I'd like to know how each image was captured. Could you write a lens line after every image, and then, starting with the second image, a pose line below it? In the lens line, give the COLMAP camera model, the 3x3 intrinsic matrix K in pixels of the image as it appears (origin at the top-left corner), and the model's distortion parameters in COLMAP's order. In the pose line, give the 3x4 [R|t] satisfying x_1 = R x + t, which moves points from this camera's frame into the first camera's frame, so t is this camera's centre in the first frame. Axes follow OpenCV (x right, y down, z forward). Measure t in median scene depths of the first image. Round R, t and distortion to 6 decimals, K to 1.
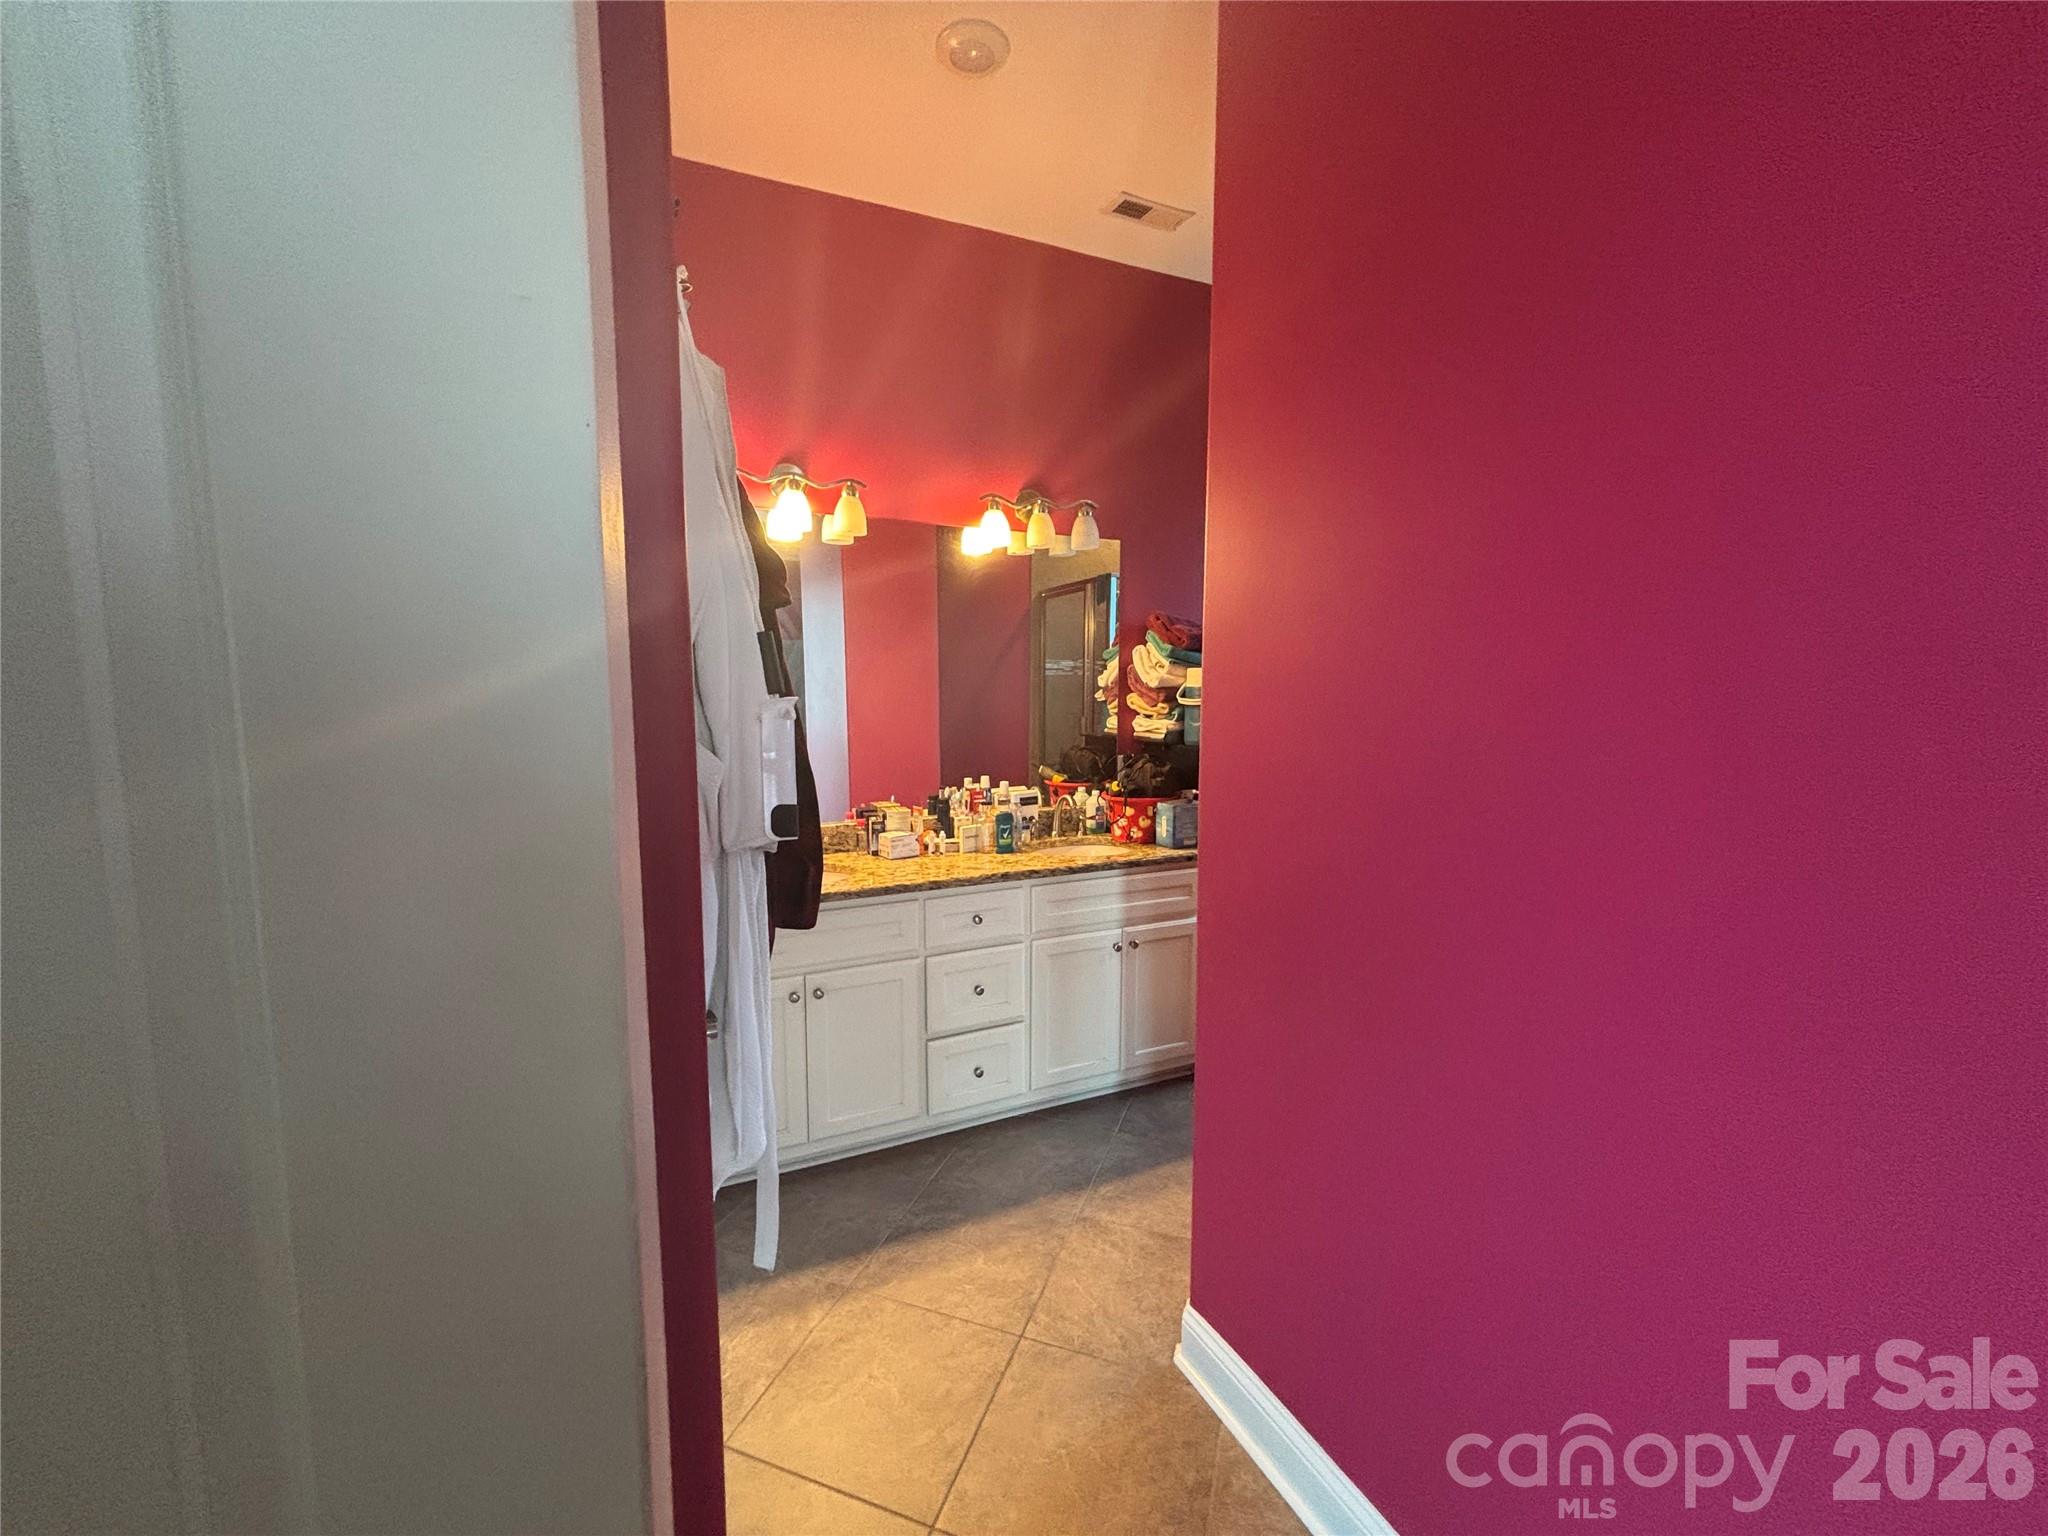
lens RADIAL K [[824.6, 0, 1022.1], [0, 824.6, 771.5], [0, 0, 1]] dist [-0.000643, 0.000723]
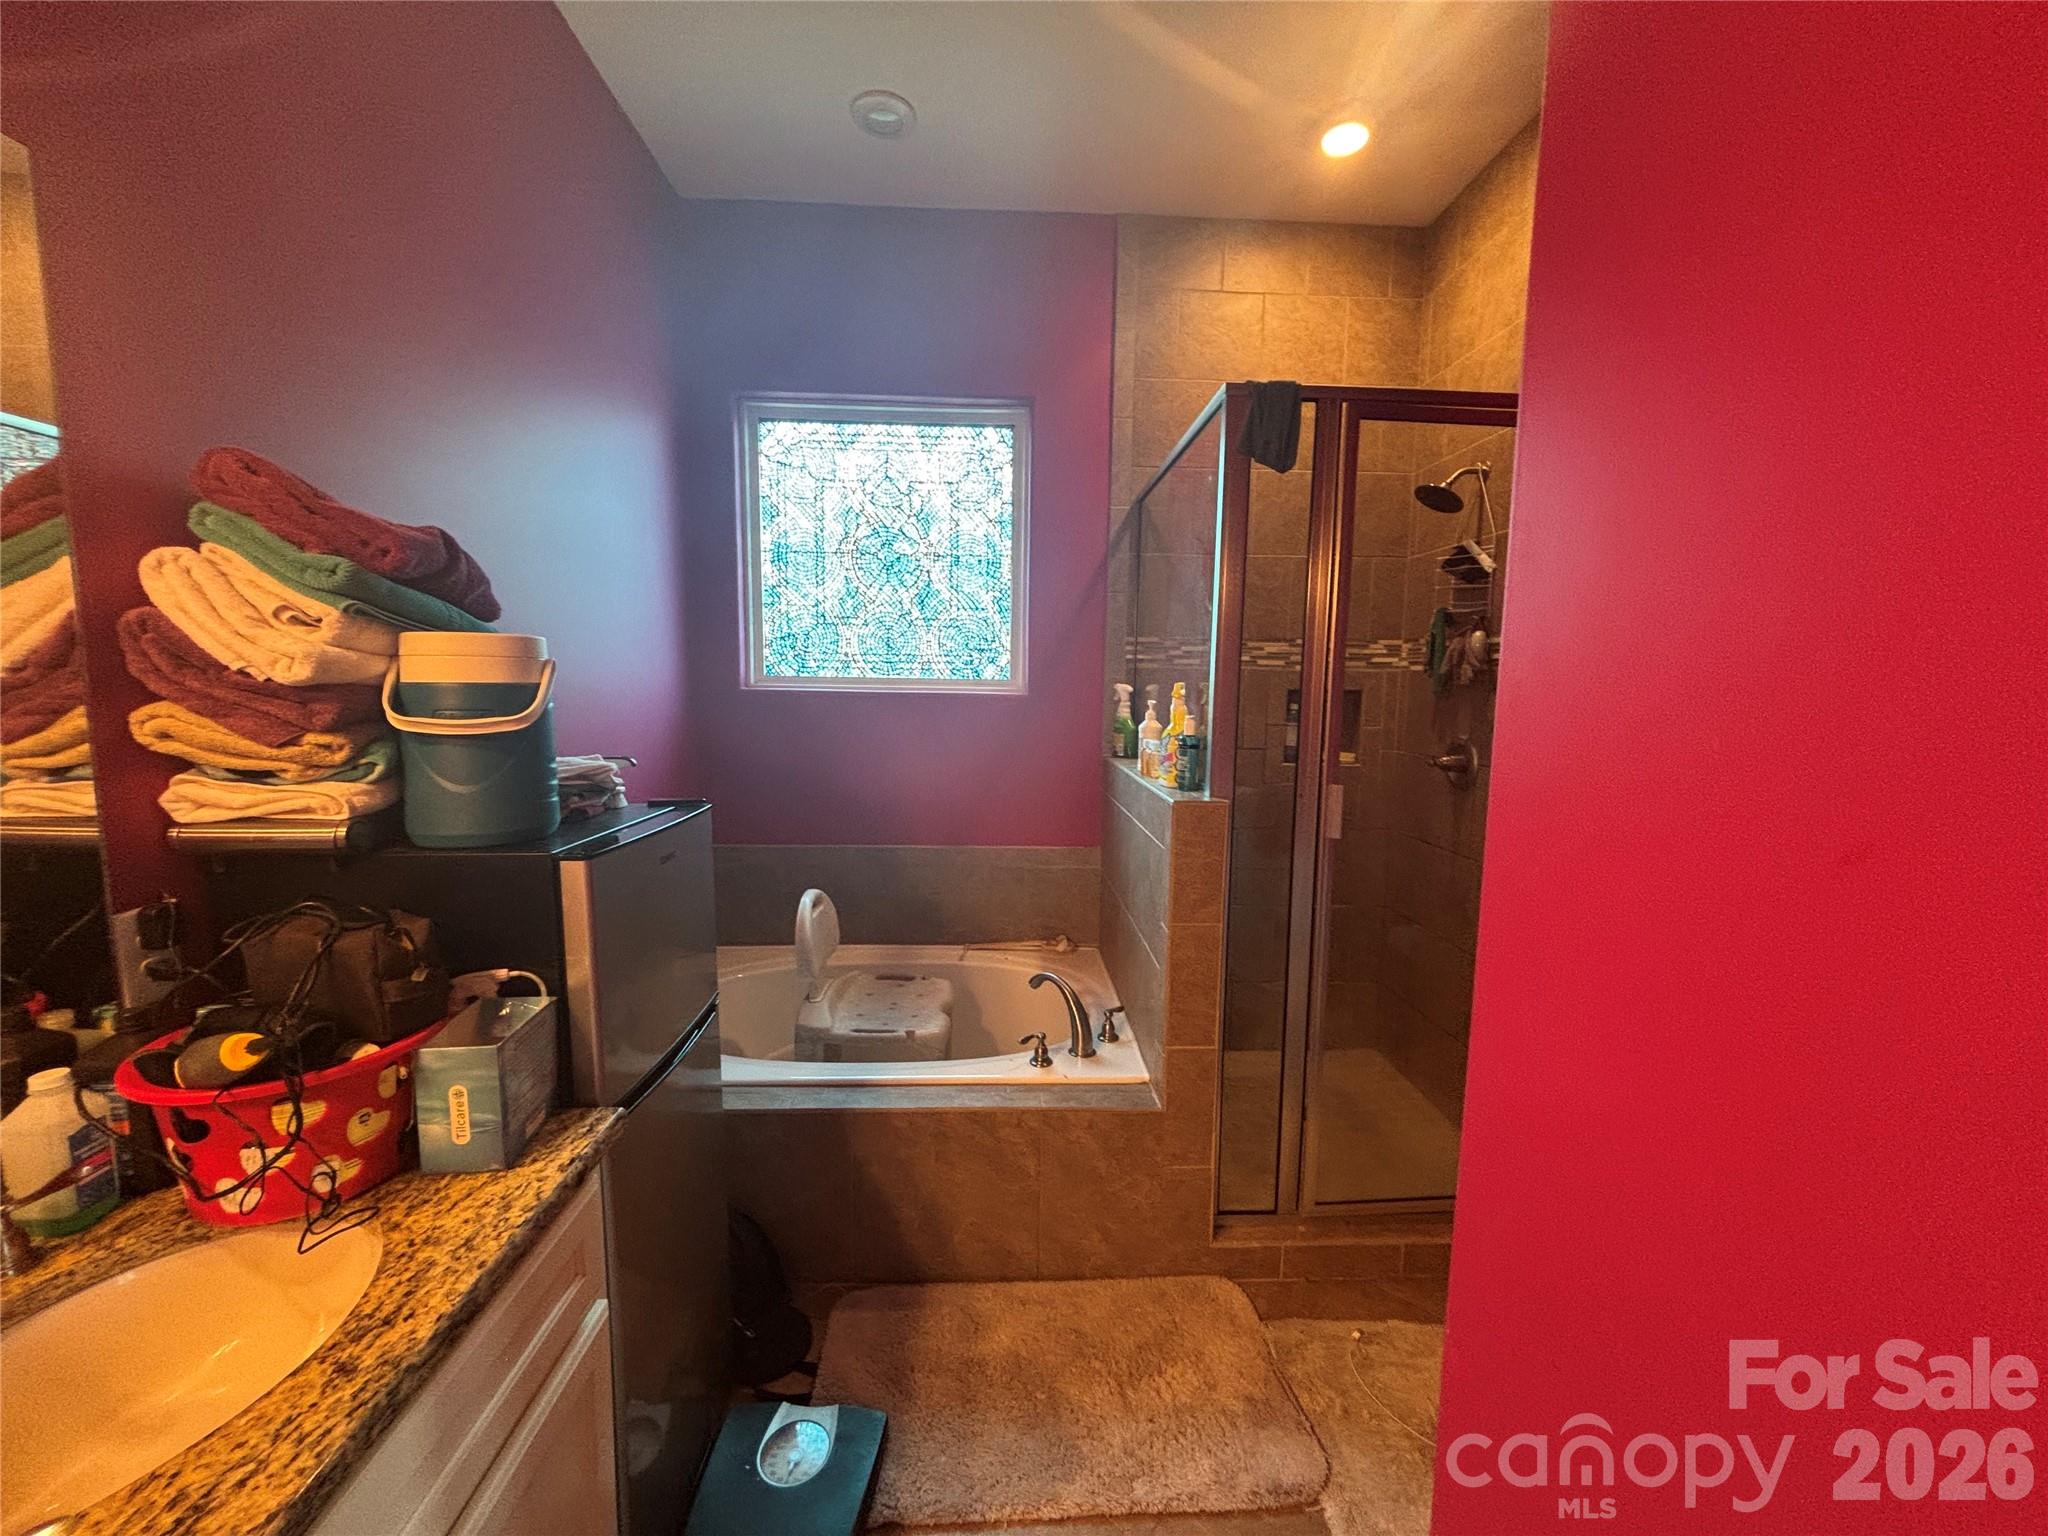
lens RADIAL K [[824.6, 0, 1037.0], [0, 824.6, 765.4], [0, 0, 1]] dist [-0.000643, 0.000723]
pose [[0.371226, -0.085117, 0.924633, -0.030532], [0.078837, 0.995083, 0.059951, -0.067486], [-0.925190, 0.050640, 0.376111, 0.613676]]
